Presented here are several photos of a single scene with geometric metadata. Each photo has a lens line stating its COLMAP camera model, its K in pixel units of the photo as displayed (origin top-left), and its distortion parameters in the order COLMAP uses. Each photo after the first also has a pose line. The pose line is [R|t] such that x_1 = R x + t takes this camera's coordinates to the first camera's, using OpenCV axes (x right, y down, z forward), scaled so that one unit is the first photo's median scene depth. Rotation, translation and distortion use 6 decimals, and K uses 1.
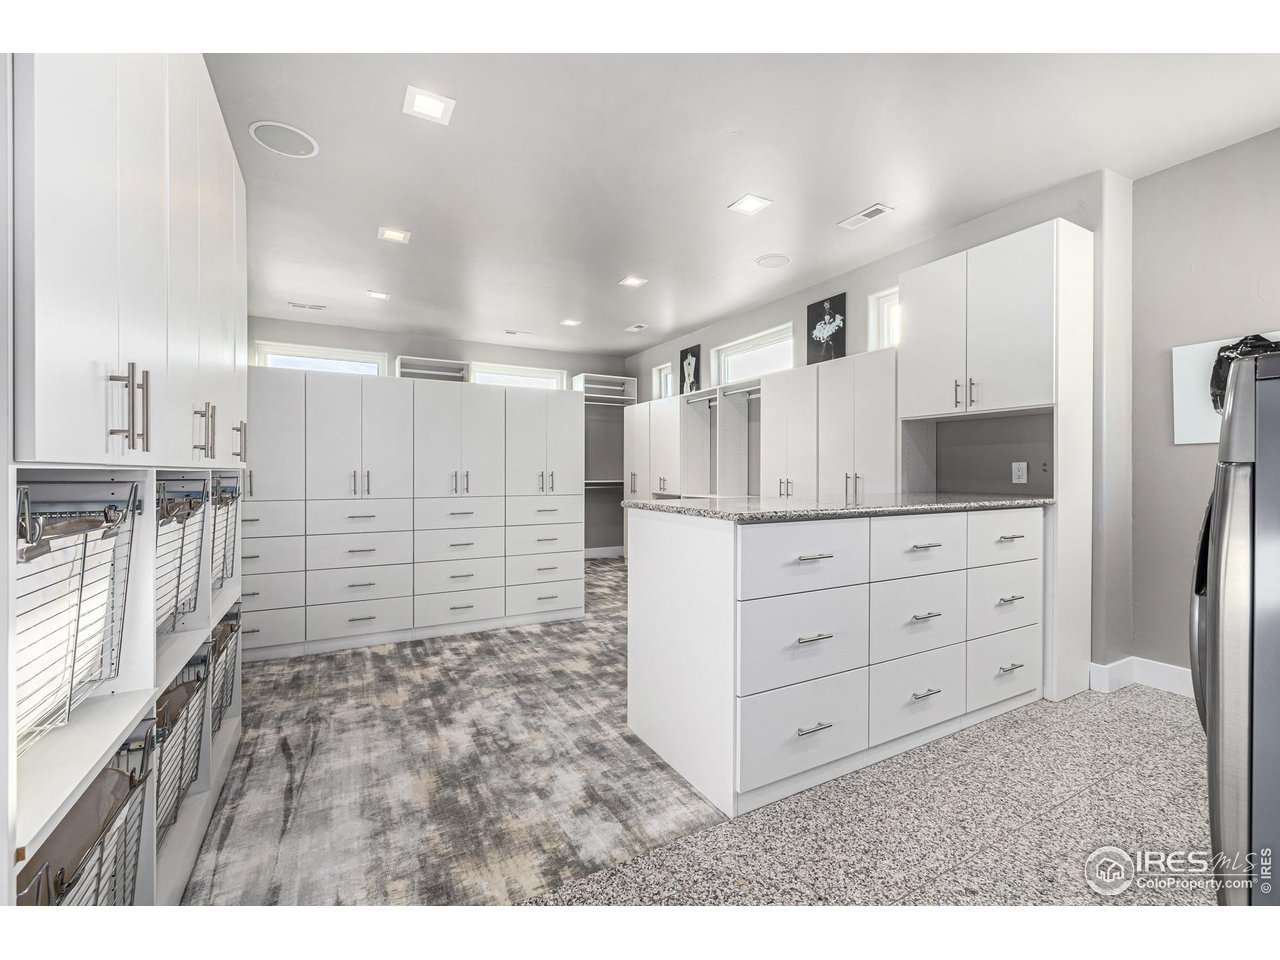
lens RADIAL K [[549.1, 0, 641.7], [0, 549.1, 470.2], [0, 0, 1]] dist [-0.001052, 0.000244]
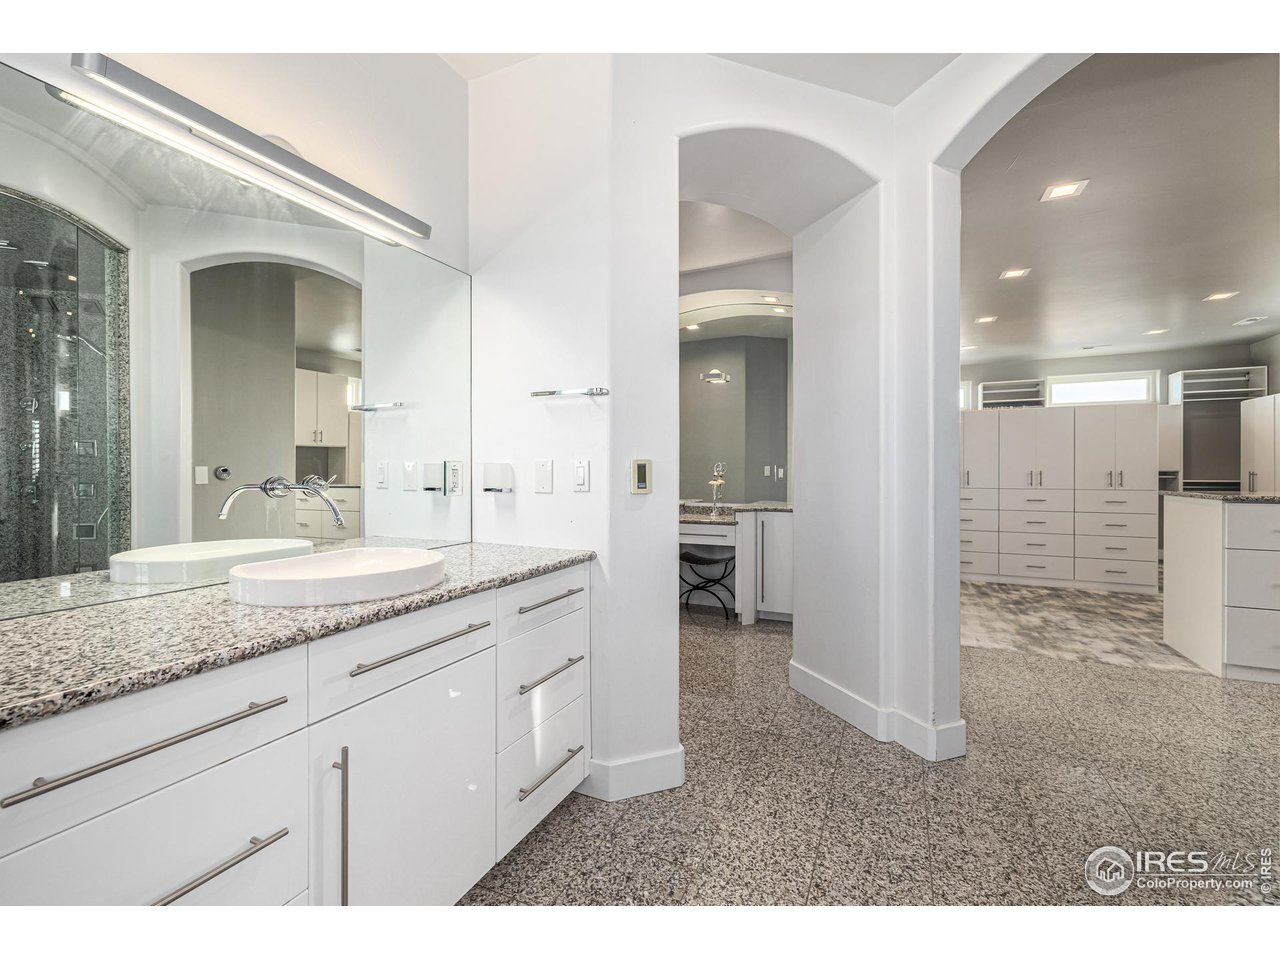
lens RADIAL K [[549.1, 0, 641.7], [0, 549.1, 470.2], [0, 0, 1]] dist [-0.001052, 0.000244]
pose [[0.584920, -0.001194, -0.811090, 0.209150], [0.002673, 0.999996, 0.000455, -0.002597], [0.811087, -0.002434, 0.584921, -0.603835]]
